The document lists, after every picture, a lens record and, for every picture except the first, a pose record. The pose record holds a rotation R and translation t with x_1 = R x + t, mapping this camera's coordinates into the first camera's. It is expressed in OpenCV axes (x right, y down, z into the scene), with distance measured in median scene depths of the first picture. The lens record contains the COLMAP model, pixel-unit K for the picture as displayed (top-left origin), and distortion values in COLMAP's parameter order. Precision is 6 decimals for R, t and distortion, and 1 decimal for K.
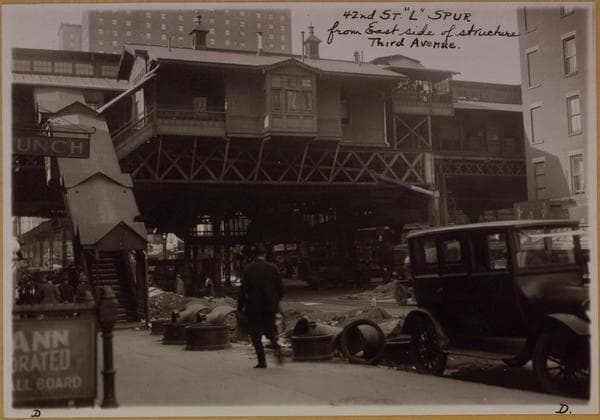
lens RADIAL K [[803.8, 0, 299.9], [0, 803.8, 209.8], [0, 0, 1]] dist [-0.025241, 0.000000]
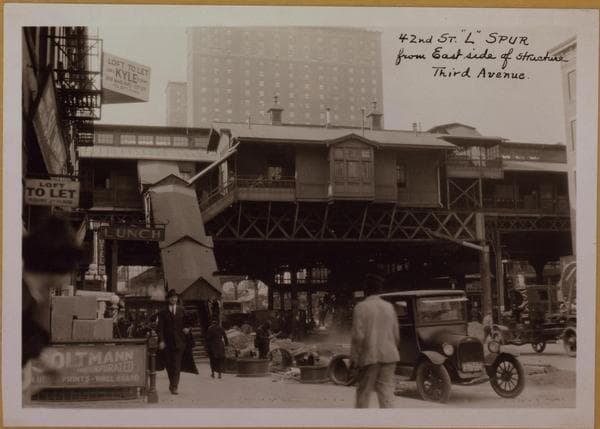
lens RADIAL K [[819.0, 0, 299.9], [0, 819.0, 214.6], [0, 0, 1]] dist [0.010480, 0.000000]
pose [[0.990954, -0.004285, -0.134136, 0.070221], [-0.001588, 0.999046, -0.043646, -0.018284], [0.134195, 0.043464, 0.990001, -0.172941]]
